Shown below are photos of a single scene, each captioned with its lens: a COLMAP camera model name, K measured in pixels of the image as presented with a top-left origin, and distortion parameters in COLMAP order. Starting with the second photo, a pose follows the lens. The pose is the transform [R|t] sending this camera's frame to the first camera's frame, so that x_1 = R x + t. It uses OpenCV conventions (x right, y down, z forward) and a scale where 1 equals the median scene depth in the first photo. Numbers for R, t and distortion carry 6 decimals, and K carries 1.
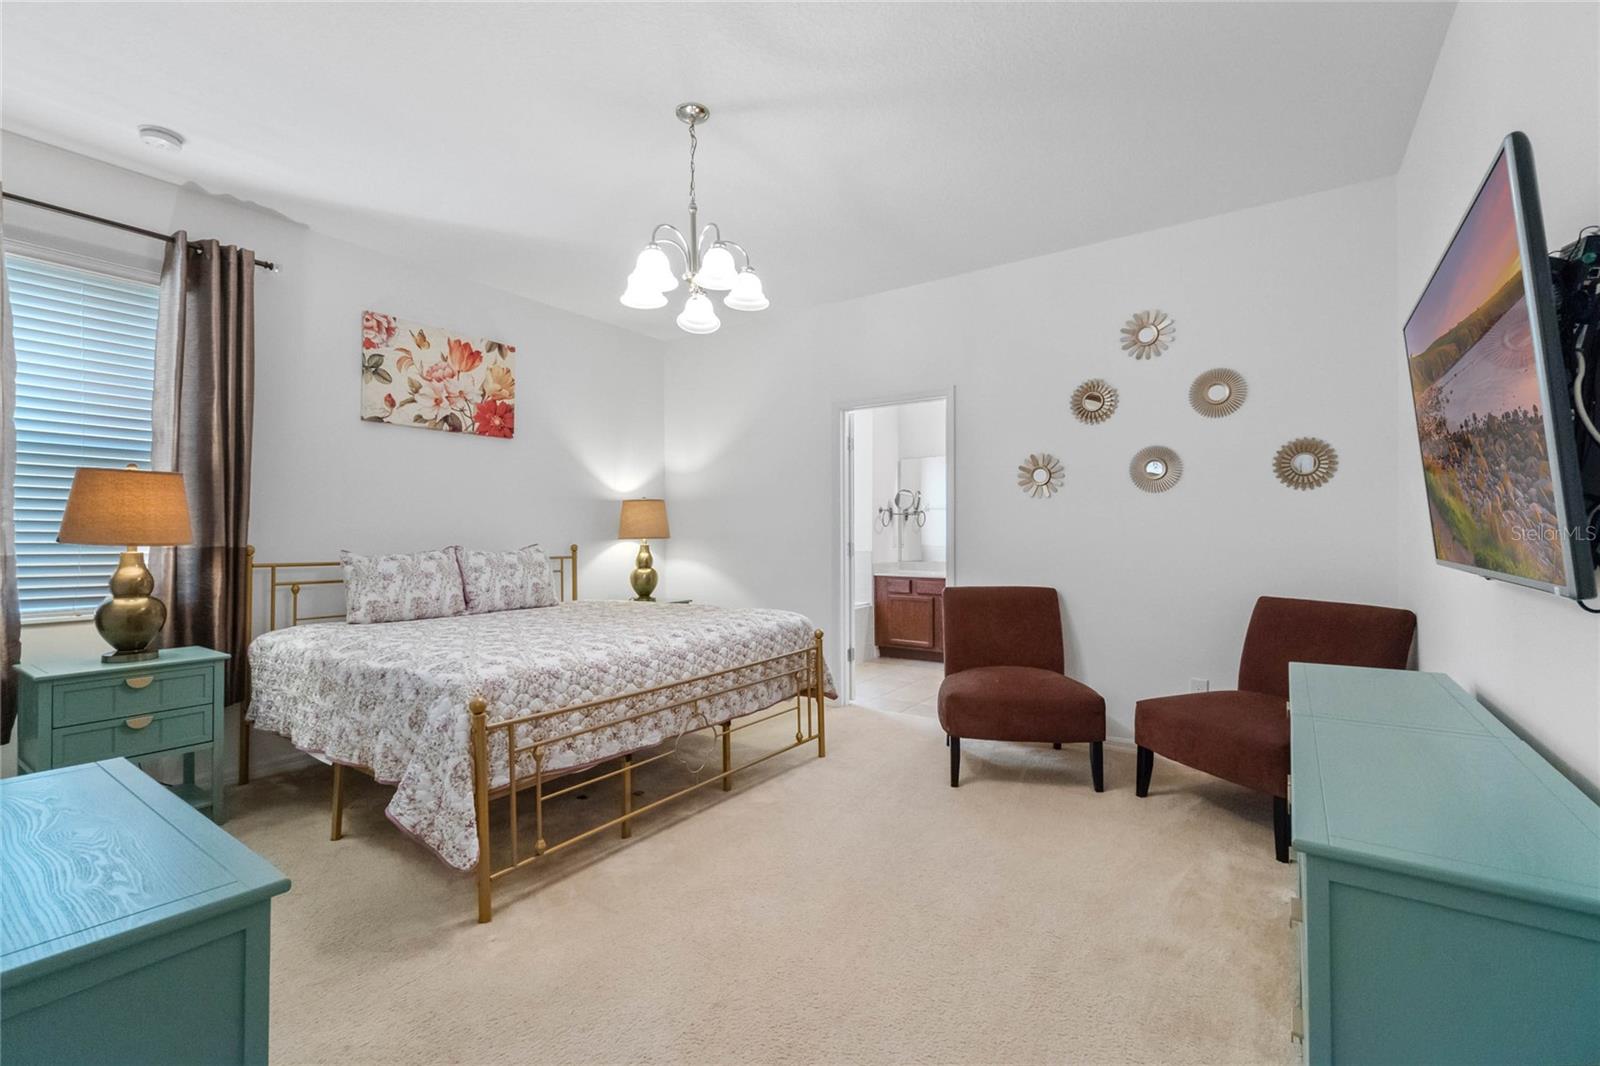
lens RADIAL K [[700.1, 0, 791.2], [0, 700.1, 540.5], [0, 0, 1]] dist [0.005476, -0.000552]
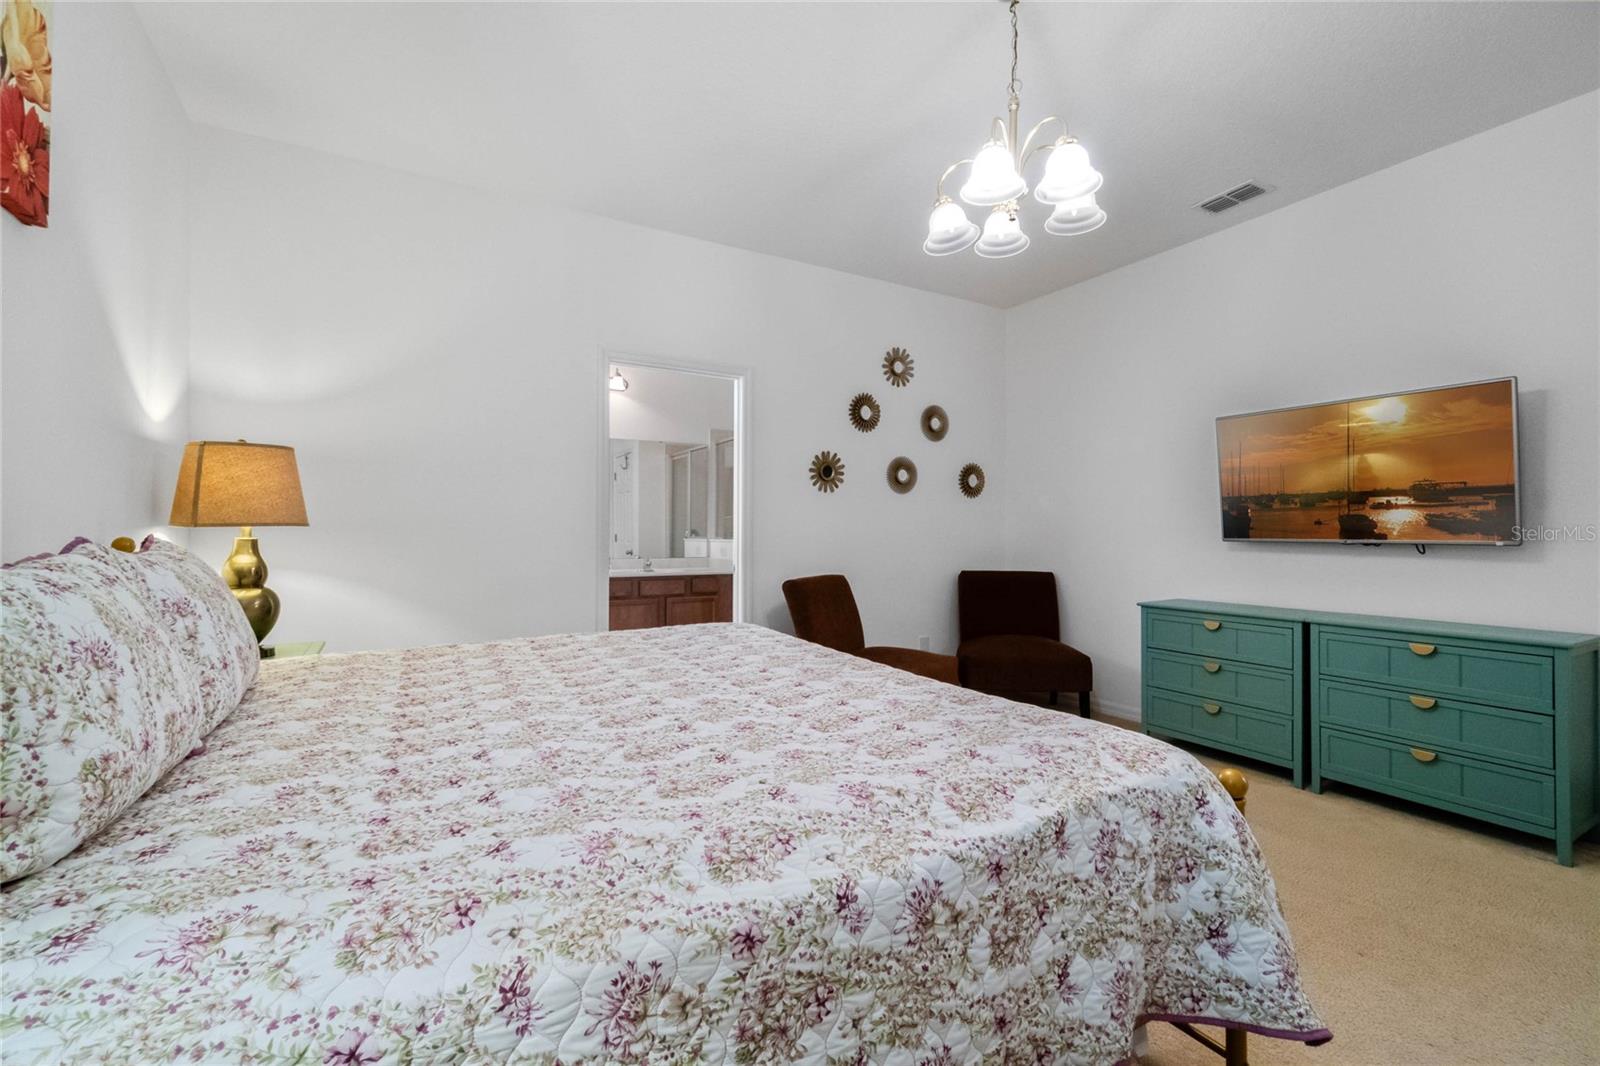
lens RADIAL K [[700.1, 0, 796.2], [0, 700.1, 519.7], [0, 0, 1]] dist [0.005476, -0.000552]
pose [[0.409301, 0.015605, 0.912266, -0.649808], [-0.011599, 0.999862, -0.011899, -0.006965], [-0.912325, -0.005711, 0.409426, 0.621399]]
